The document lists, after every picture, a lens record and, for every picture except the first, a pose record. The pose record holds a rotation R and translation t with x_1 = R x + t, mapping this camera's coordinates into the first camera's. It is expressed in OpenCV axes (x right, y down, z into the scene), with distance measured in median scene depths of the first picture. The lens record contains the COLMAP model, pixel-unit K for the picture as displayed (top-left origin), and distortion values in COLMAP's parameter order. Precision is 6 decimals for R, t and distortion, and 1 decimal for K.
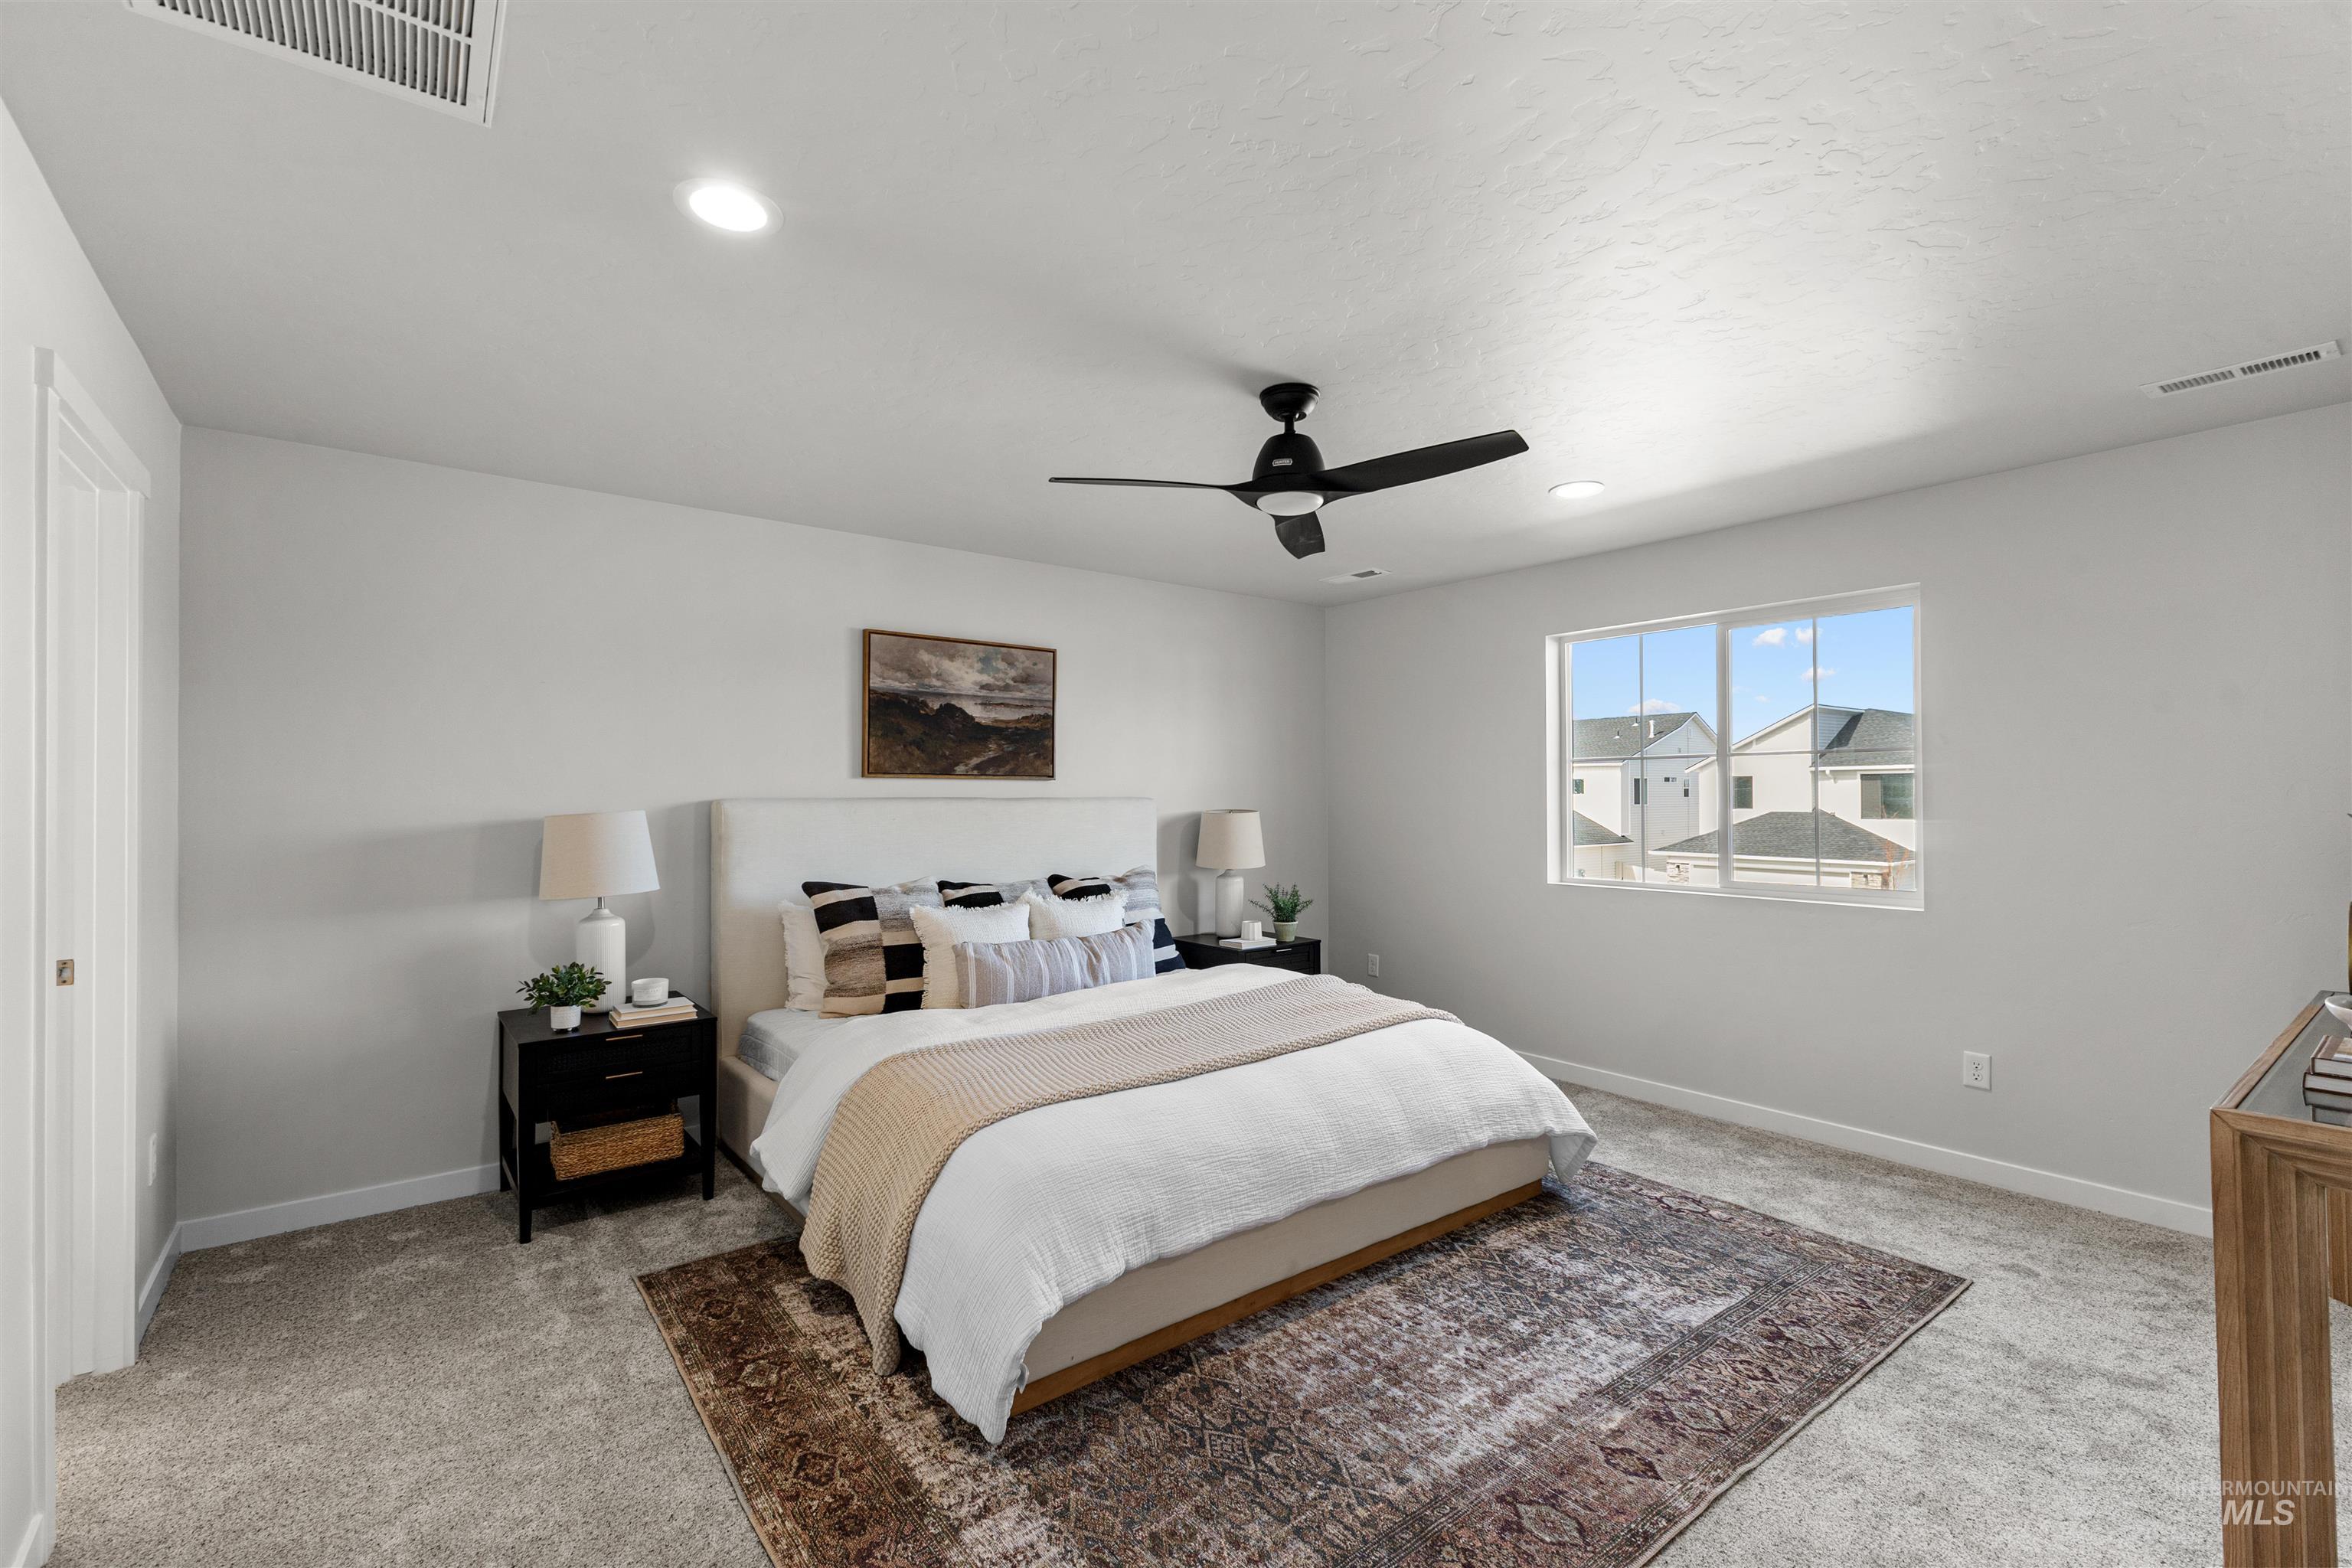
lens RADIAL K [[1017.7, 0, 1175.4], [0, 1017.7, 770.1], [0, 0, 1]] dist [0.019372, -0.008642]
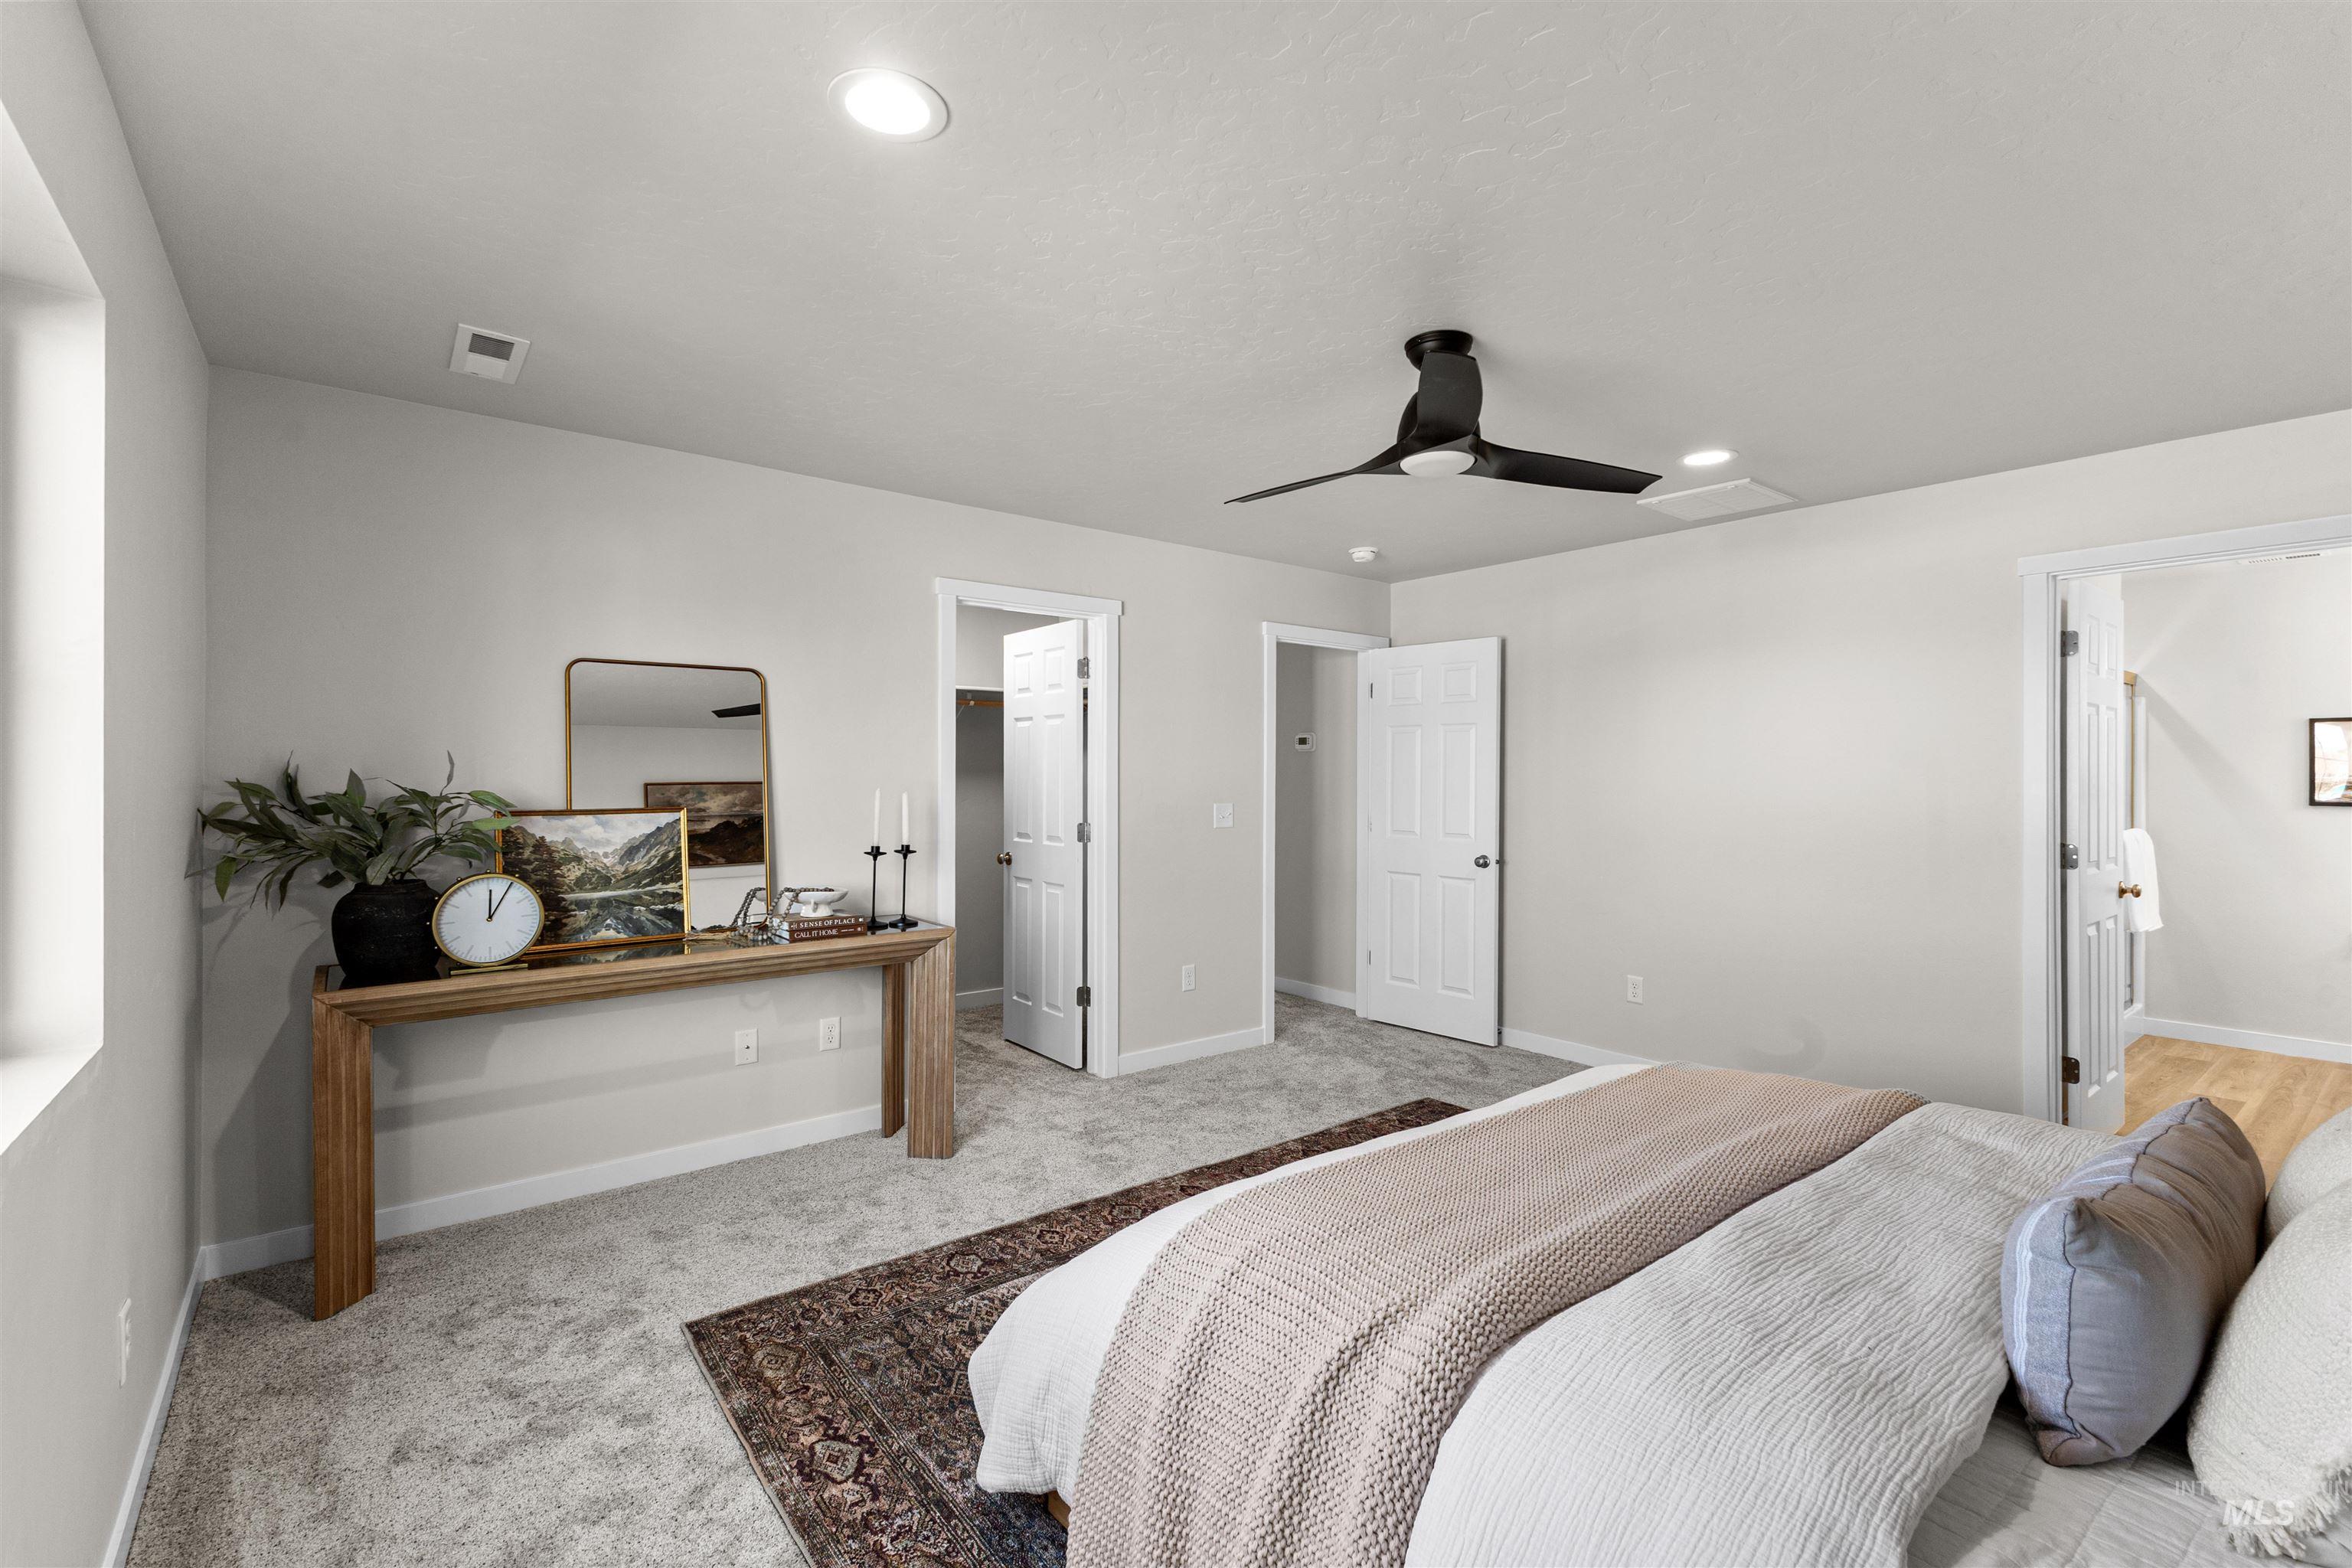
lens RADIAL K [[1017.7, 0, 1175.4], [0, 1017.7, 770.1], [0, 0, 1]] dist [0.019372, -0.008642]
pose [[-0.999979, -0.003626, -0.005337, 0.347557], [-0.003527, 0.999824, -0.018443, 0.028420], [0.005403, -0.018424, -0.999816, 1.891178]]
